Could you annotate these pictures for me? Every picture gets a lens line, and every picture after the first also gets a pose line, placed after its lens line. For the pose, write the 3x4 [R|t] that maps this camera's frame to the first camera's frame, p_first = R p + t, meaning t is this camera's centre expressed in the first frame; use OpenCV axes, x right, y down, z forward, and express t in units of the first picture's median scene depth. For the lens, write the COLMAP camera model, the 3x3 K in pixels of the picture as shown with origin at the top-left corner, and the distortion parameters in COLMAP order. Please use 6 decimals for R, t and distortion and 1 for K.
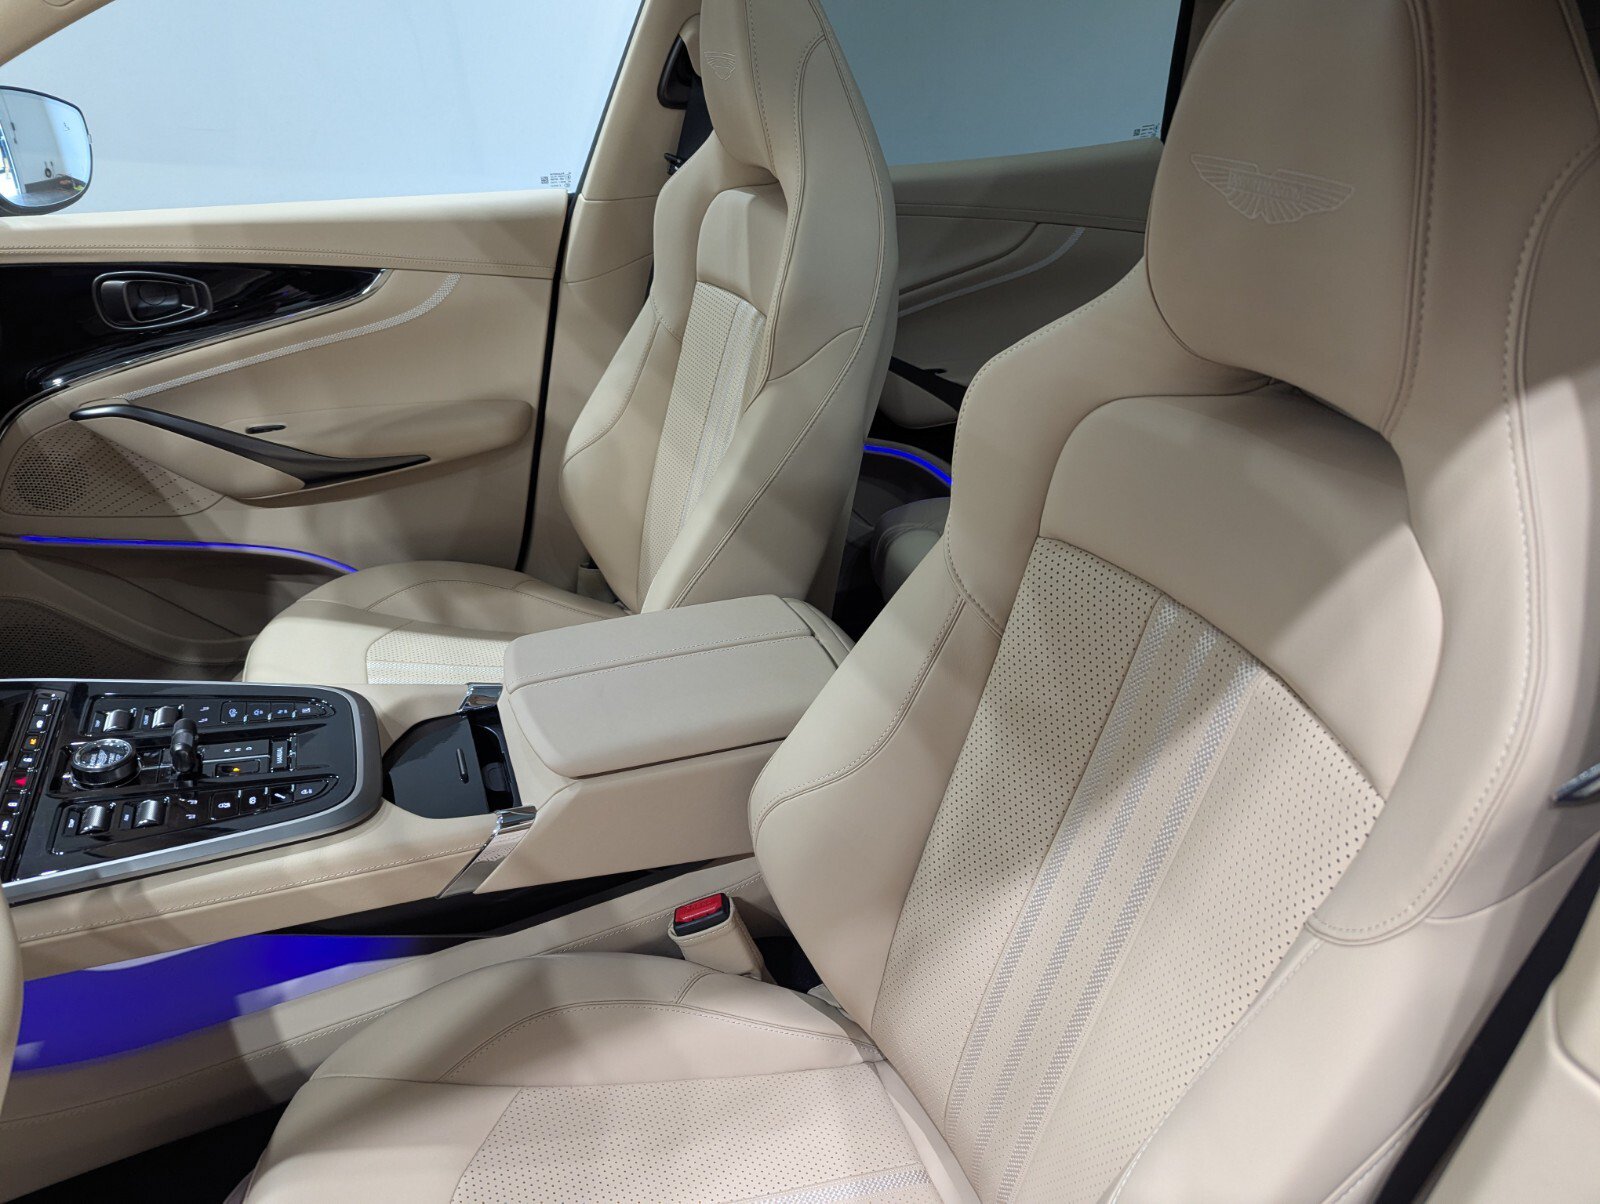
lens RADIAL K [[1120.6, 0, 847.5], [0, 1120.6, 597.4], [0, 0, 1]] dist [0.072928, -0.100450]
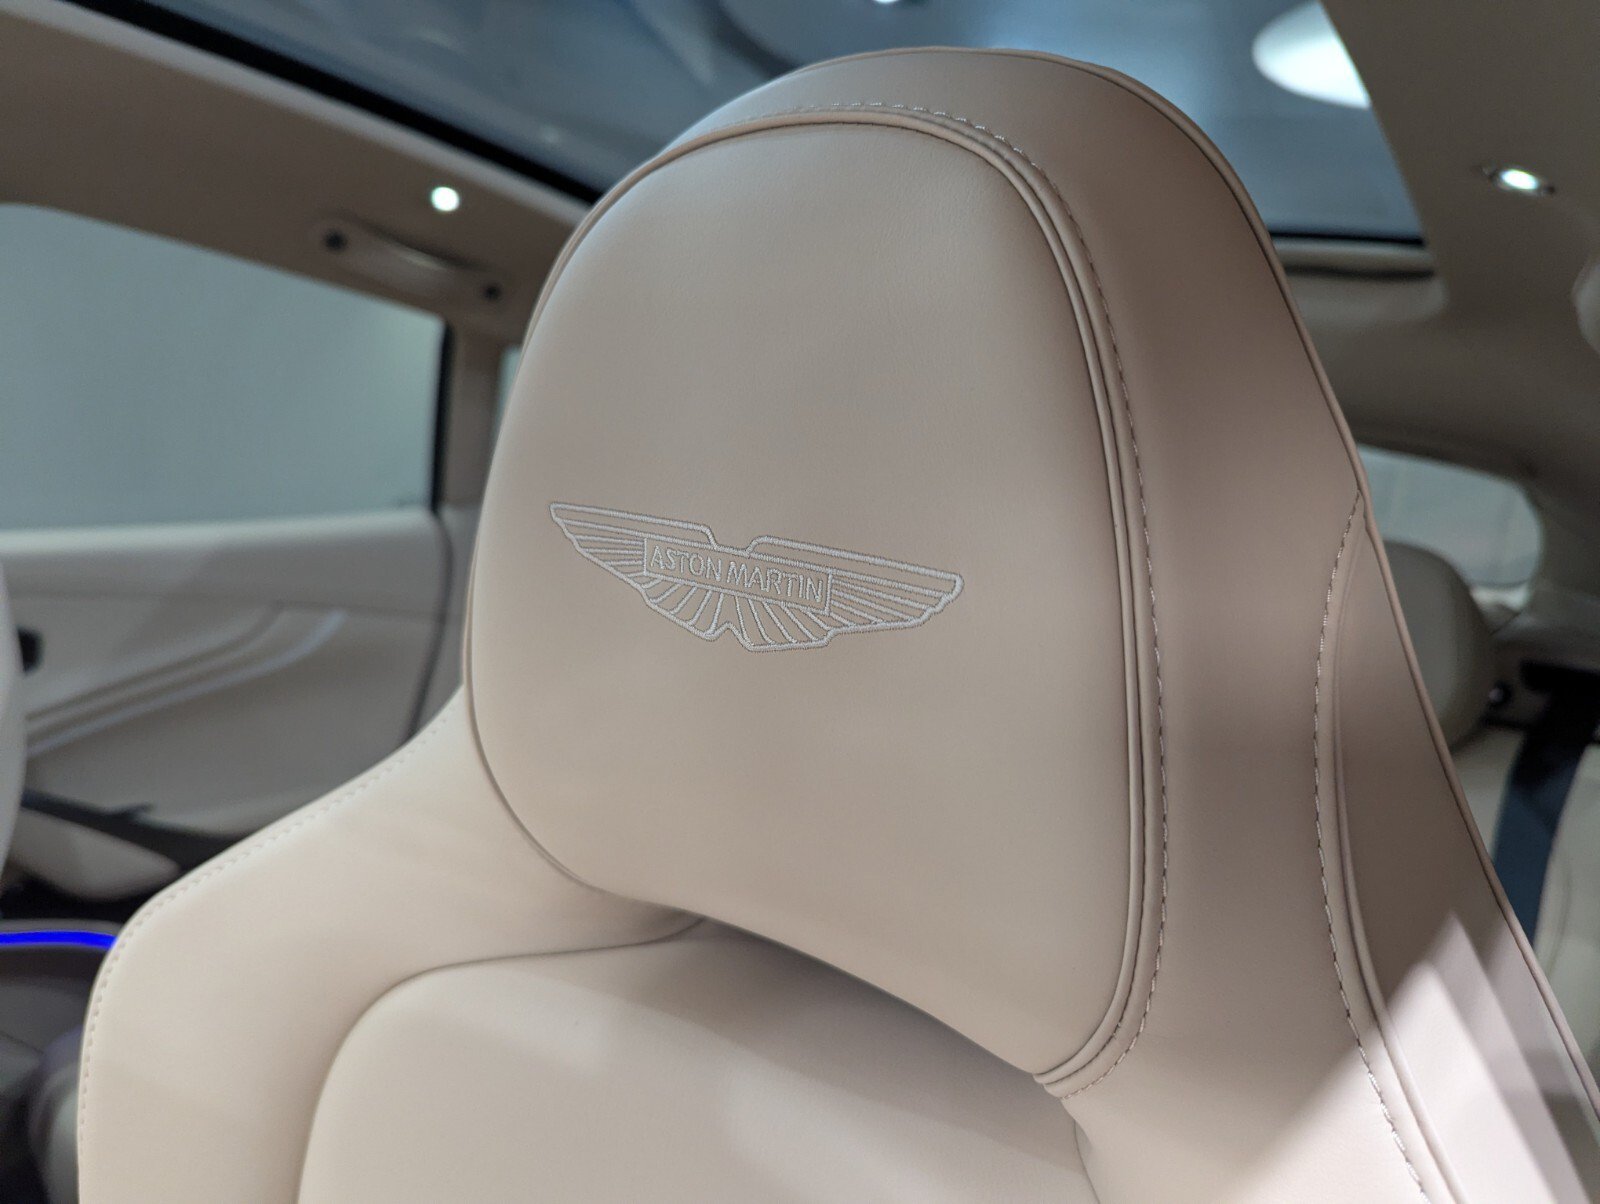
lens RADIAL K [[1120.6, 0, 847.5], [0, 1120.6, 597.4], [0, 0, 1]] dist [0.072928, -0.100450]
pose [[0.827598, -0.015856, 0.561097, 0.125229], [0.184744, 0.951604, -0.245599, -0.189560], [-0.530048, 0.306917, 0.790475, 0.505421]]
